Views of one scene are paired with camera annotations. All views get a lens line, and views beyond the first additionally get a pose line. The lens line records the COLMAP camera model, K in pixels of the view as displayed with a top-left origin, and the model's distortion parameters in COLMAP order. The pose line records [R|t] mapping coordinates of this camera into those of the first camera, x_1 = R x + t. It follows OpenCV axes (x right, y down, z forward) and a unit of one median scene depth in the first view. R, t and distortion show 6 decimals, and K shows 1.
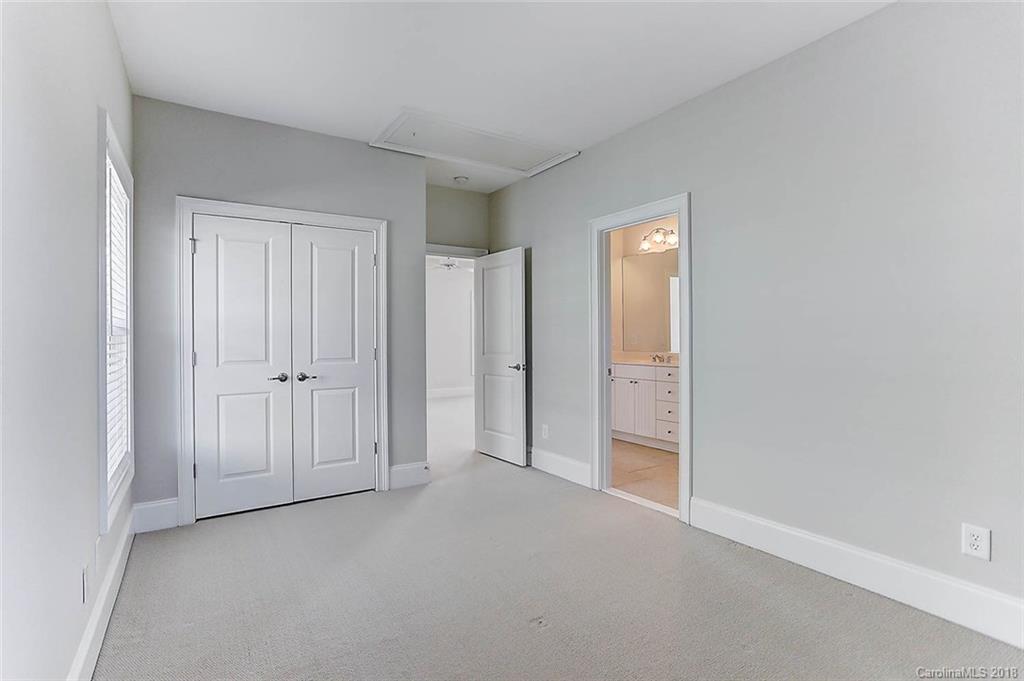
lens RADIAL K [[496.9, 0, 518.6], [0, 496.9, 341.0], [0, 0, 1]] dist [0.001387, 0.000450]
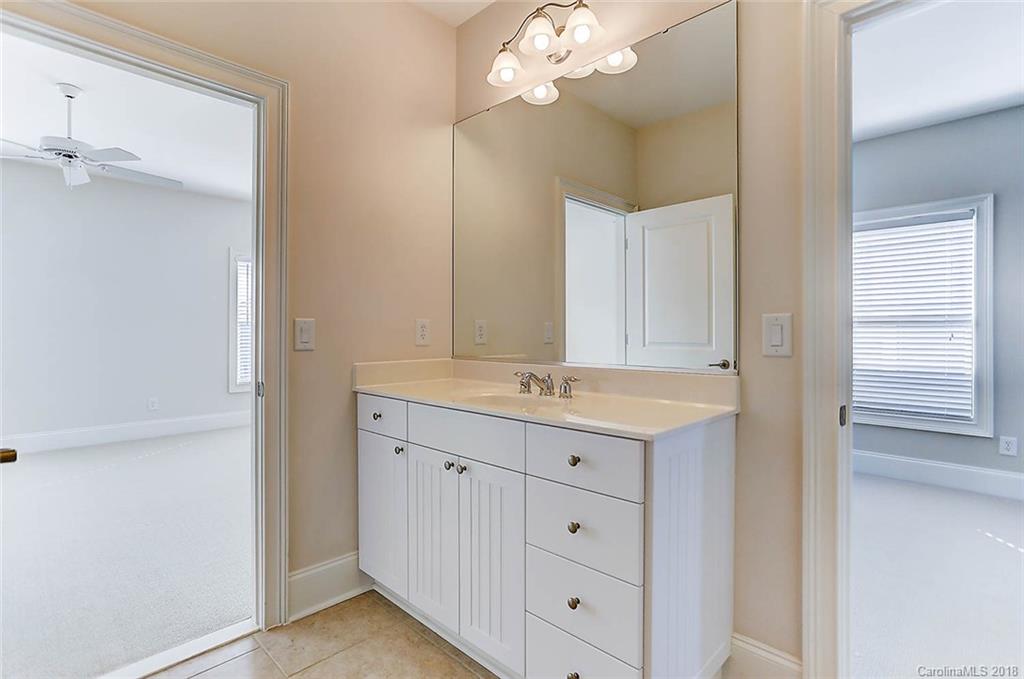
lens RADIAL K [[496.9, 0, 510.0], [0, 496.9, 337.5], [0, 0, 1]] dist [0.001387, 0.000450]
pose [[0.974310, 0.012485, 0.224865, 0.164018], [-0.011519, 0.999918, -0.005606, 0.005331], [-0.224917, 0.002872, 0.974374, 0.590305]]
